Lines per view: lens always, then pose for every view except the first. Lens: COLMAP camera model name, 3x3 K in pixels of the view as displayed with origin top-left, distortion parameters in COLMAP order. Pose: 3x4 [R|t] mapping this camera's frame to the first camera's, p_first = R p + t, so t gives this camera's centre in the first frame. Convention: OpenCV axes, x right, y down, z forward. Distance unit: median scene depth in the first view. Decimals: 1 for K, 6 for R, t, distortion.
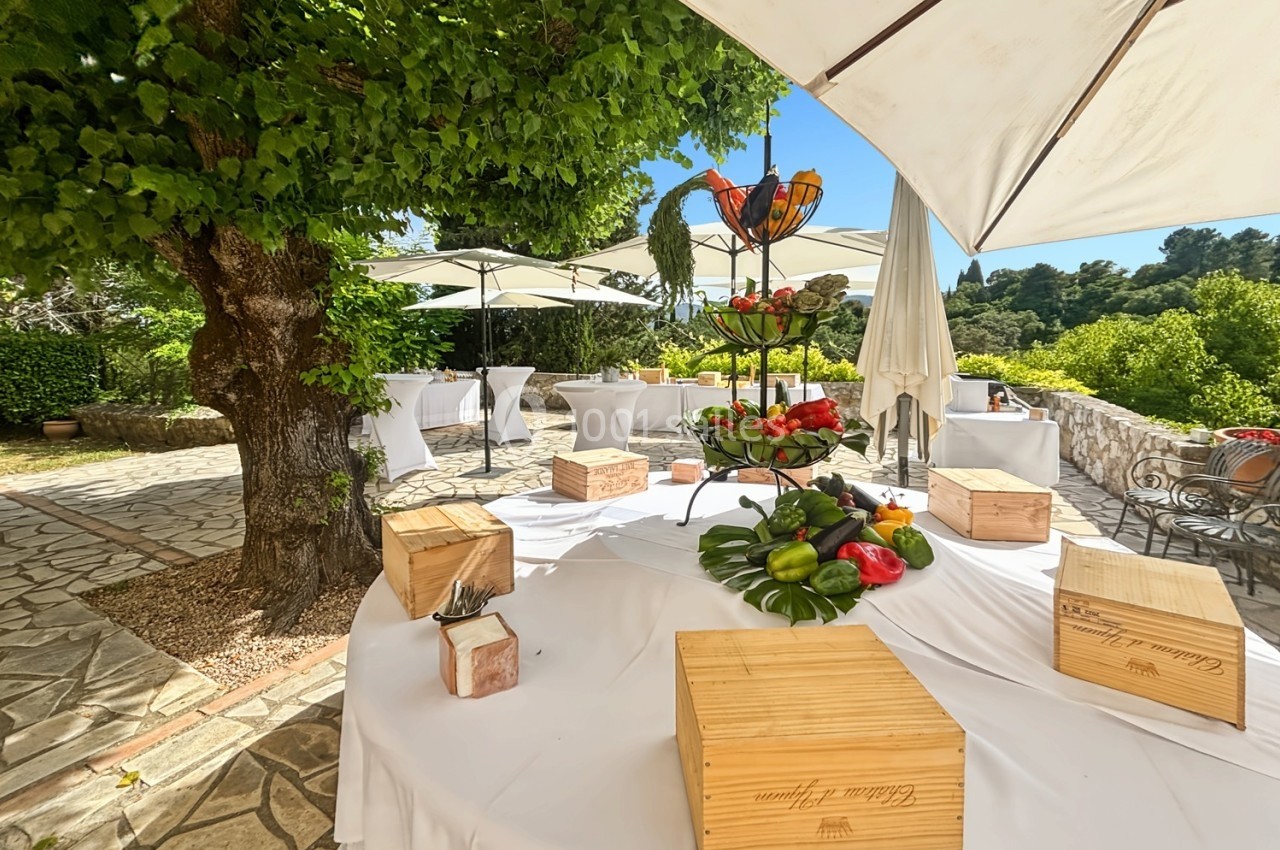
lens RADIAL K [[546.5, 0, 637.7], [0, 546.5, 419.5], [0, 0, 1]] dist [0.002613, -0.000007]
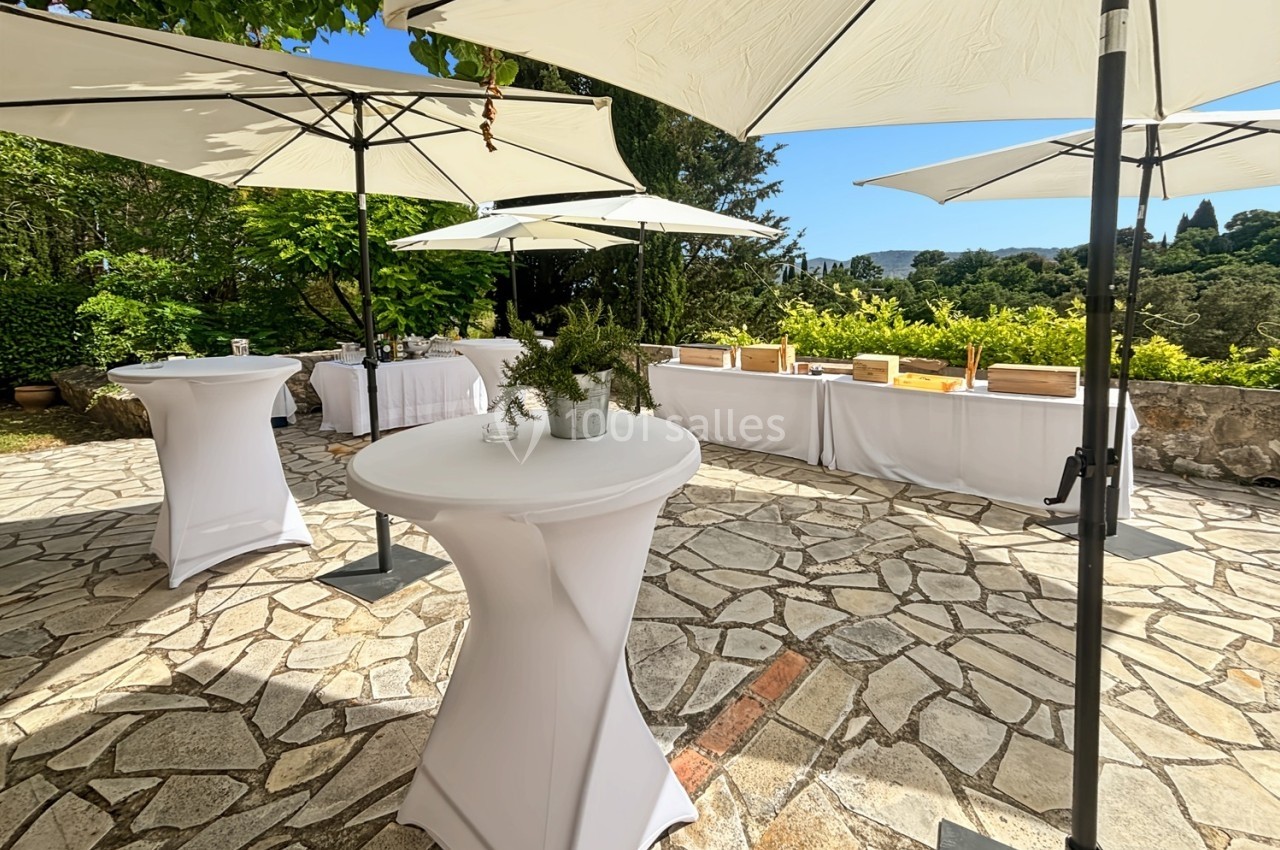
lens RADIAL K [[469.6, 0, 634.9], [0, 469.6, 326.5], [0, 0, 1]] dist [-0.001099, -0.000175]
pose [[0.961153, 0.024298, -0.274944, 0.027297], [-0.046544, 0.996121, -0.074678, -0.062575], [0.272063, 0.084574, 0.958556, 0.437050]]
